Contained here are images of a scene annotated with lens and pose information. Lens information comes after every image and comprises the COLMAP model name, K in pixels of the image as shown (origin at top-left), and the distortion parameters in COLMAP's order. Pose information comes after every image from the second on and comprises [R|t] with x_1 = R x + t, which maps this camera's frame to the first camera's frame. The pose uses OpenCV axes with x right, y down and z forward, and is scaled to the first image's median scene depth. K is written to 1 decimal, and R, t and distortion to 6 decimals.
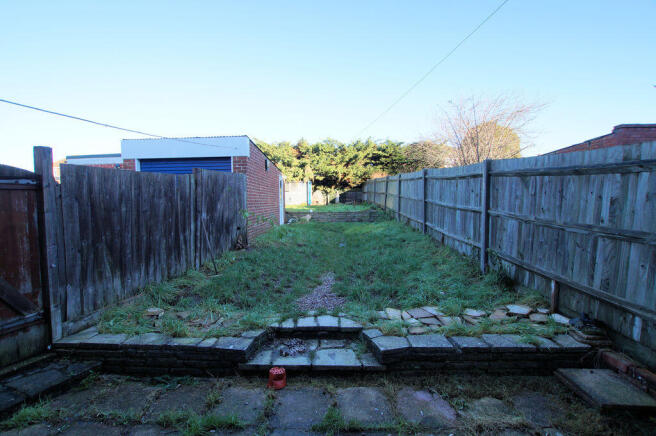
lens RADIAL K [[305.0, 0, 328.0], [0, 305.0, 218.0], [0, 0, 1]] dist [-0.028498, 0.000430]
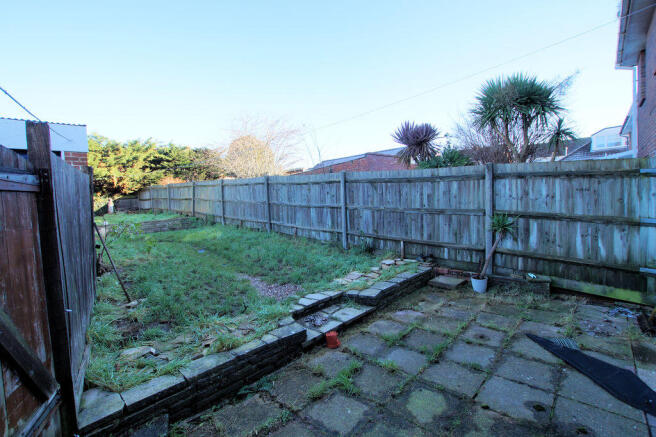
lens RADIAL K [[305.0, 0, 328.0], [0, 305.0, 218.5], [0, 0, 1]] dist [-0.028498, 0.000430]
pose [[0.655227, -0.073435, 0.751855, -0.768964], [0.087784, 0.995923, 0.020772, -0.002145], [-0.750315, 0.052391, 0.659002, 0.106148]]
